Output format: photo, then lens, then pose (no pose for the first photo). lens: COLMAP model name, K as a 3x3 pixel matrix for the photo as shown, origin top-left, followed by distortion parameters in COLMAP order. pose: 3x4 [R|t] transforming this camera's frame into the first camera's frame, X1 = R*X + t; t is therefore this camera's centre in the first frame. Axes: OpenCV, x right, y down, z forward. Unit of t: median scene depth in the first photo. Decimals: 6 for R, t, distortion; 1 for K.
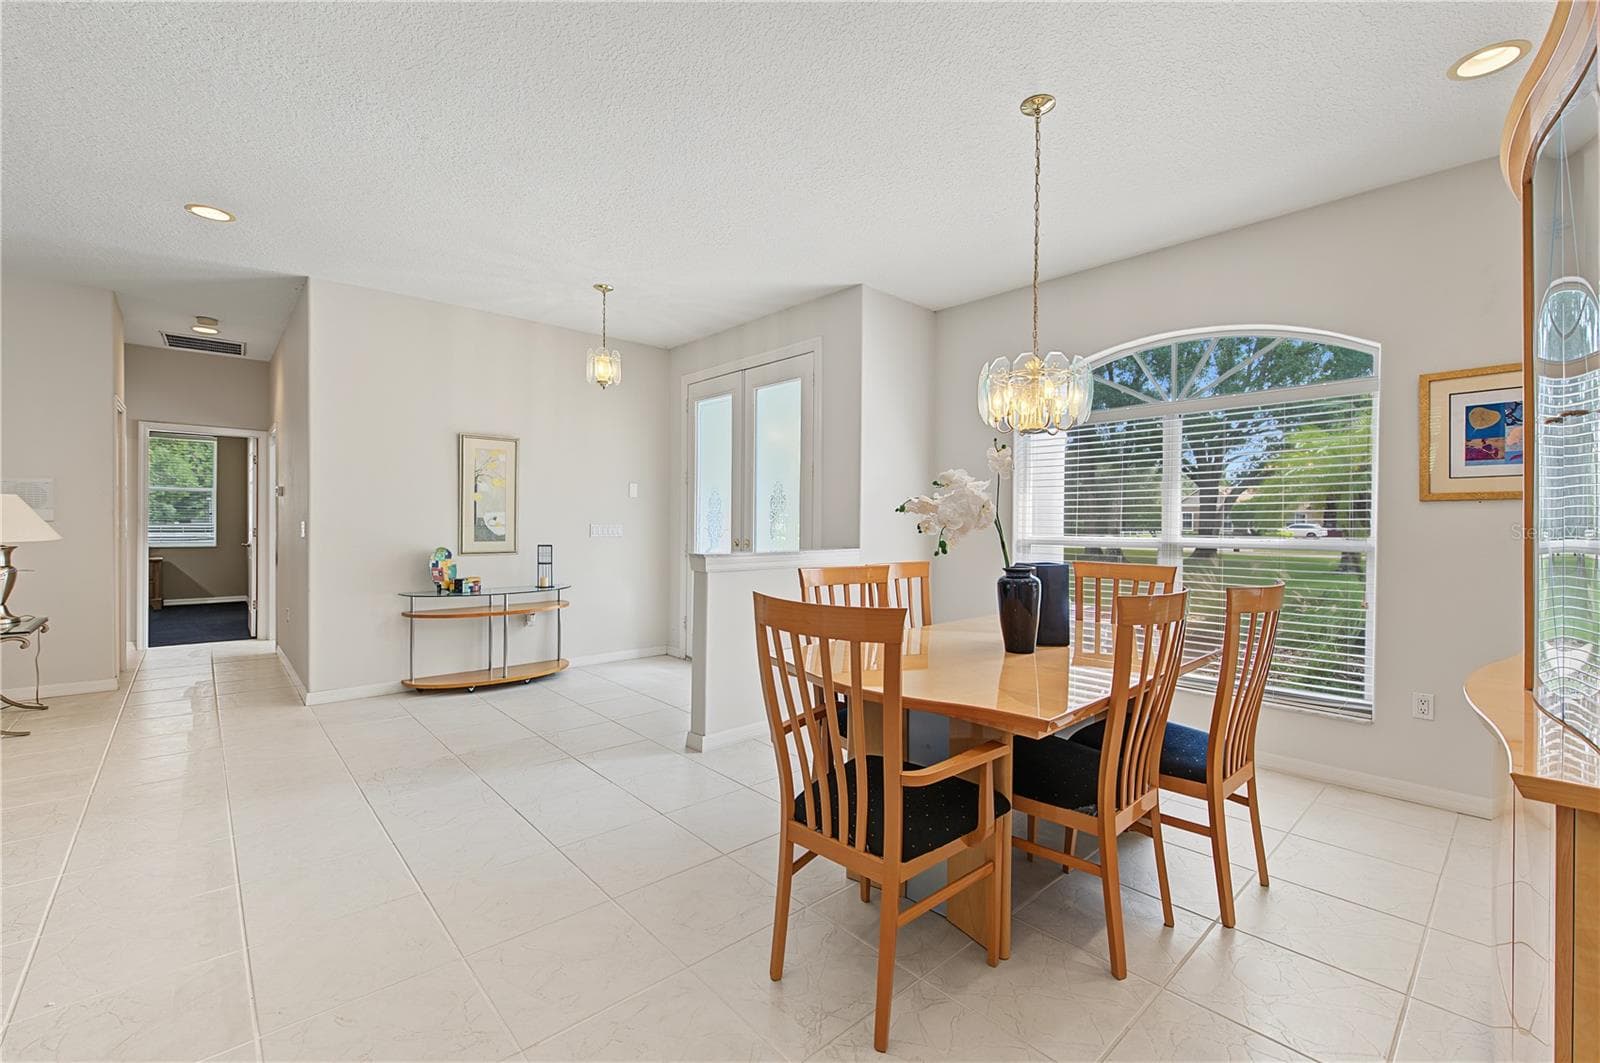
lens RADIAL K [[658.7, 0, 798.6], [0, 658.7, 530.1], [0, 0, 1]] dist [-0.003577, -0.000552]
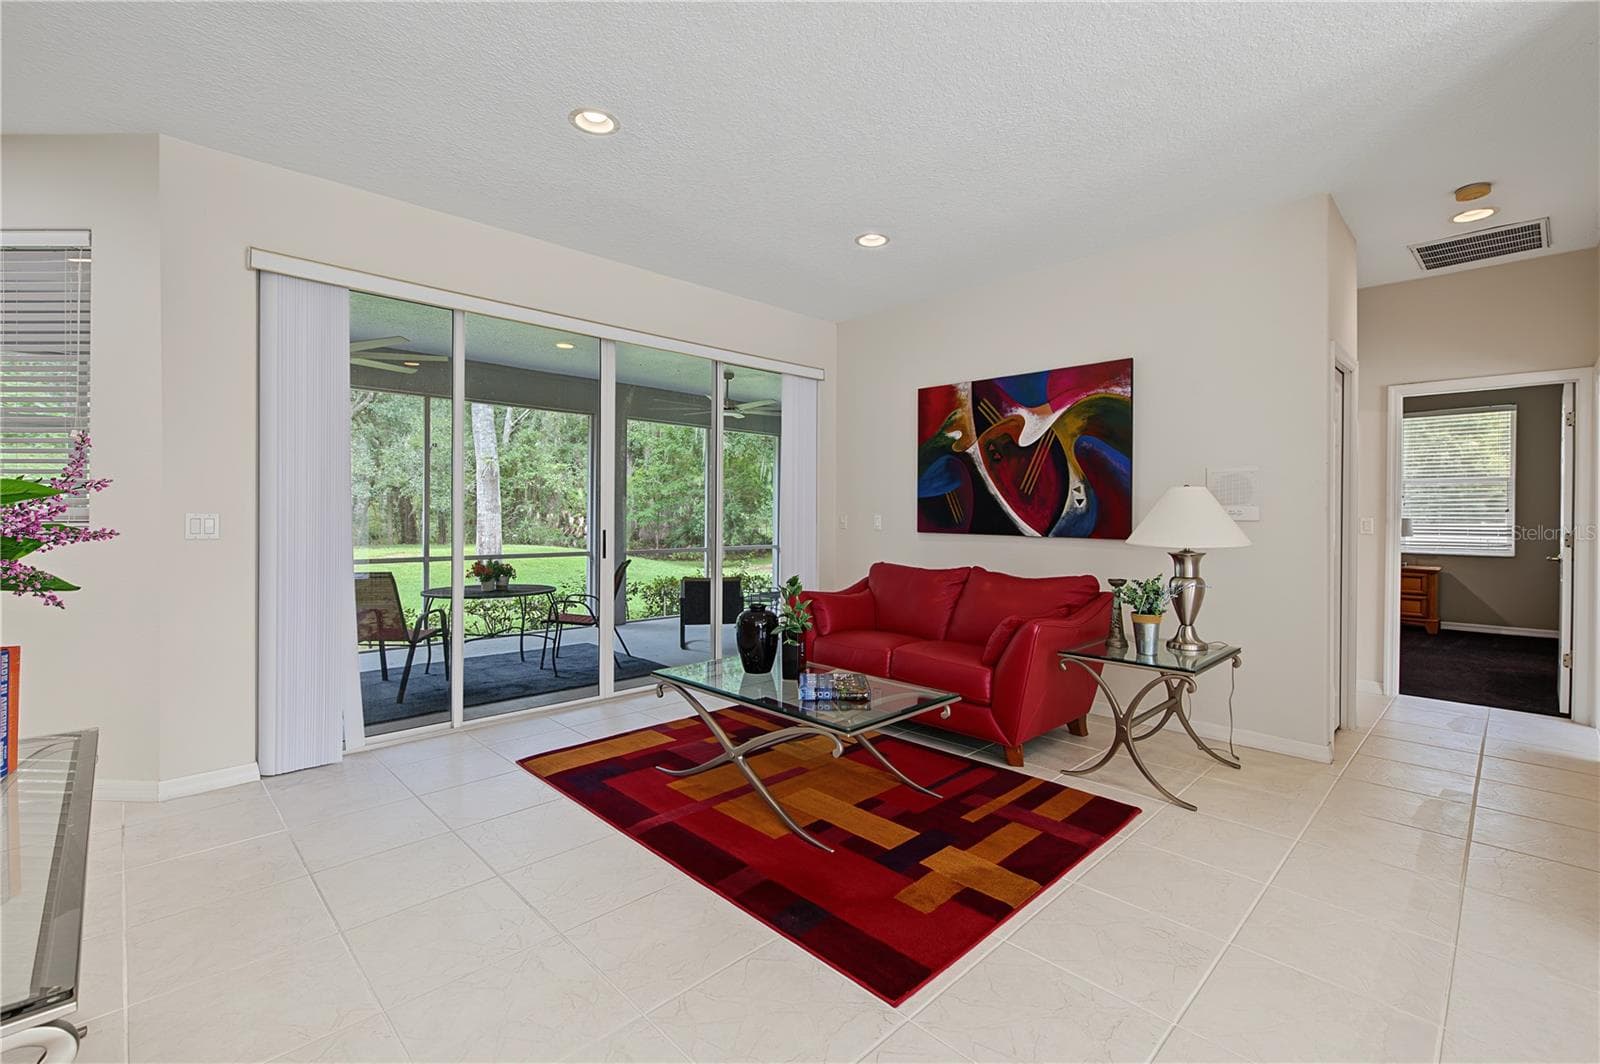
lens RADIAL K [[689.2, 0, 802.4], [0, 689.2, 518.5], [0, 0, 1]] dist [0.000194, -0.000324]
pose [[0.027919, -0.005130, -0.999597, -0.241519], [-0.013213, 0.999898, -0.005500, -0.003663], [0.999523, 0.013361, 0.027849, 0.313248]]
